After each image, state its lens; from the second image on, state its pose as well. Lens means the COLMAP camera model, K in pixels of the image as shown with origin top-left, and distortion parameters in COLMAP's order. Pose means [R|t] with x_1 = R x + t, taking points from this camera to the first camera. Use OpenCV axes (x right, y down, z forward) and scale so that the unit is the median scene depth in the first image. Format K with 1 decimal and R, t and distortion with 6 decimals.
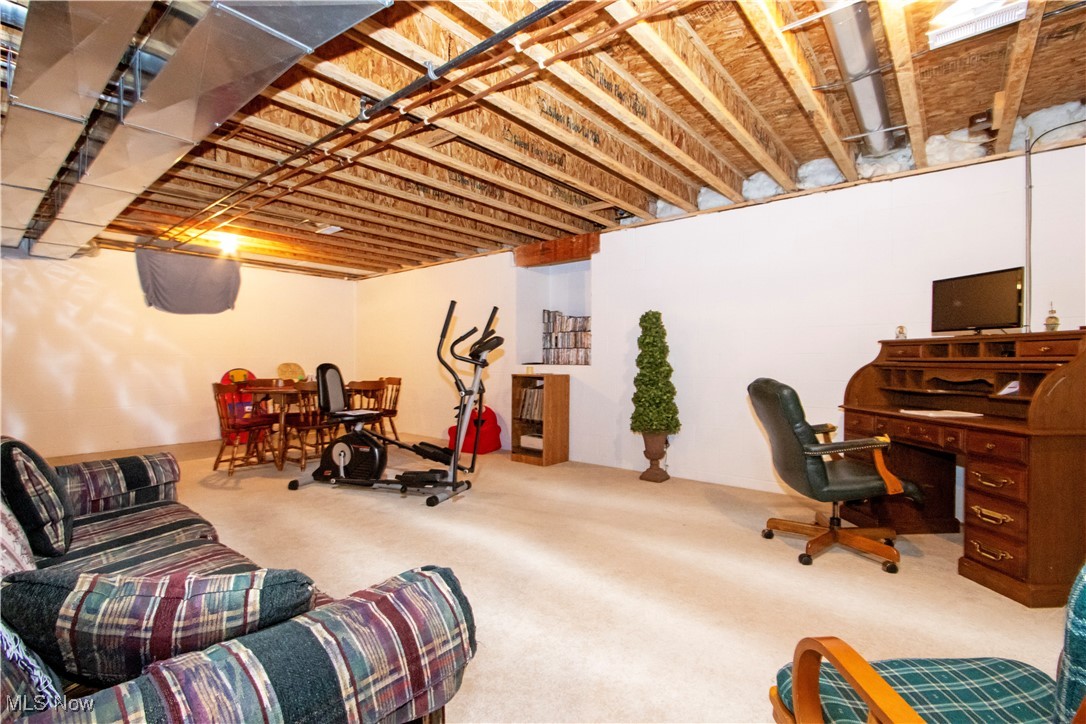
lens RADIAL K [[504.7, 0, 539.1], [0, 504.7, 360.8], [0, 0, 1]] dist [-0.015063, 0.001916]
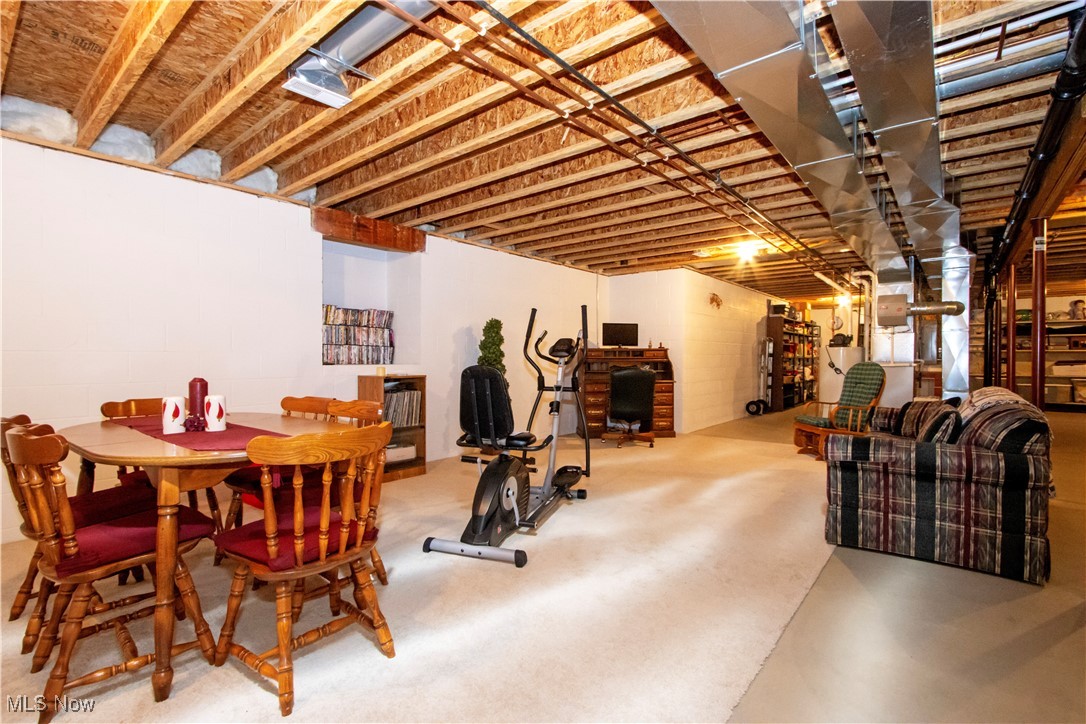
lens RADIAL K [[504.7, 0, 539.7], [0, 504.7, 361.3], [0, 0, 1]] dist [-0.015063, 0.001916]
pose [[0.003163, -0.003698, 0.999988, -1.143734], [0.004958, 0.999981, 0.003682, 0.001825], [-0.999983, 0.004946, 0.003181, 0.982261]]
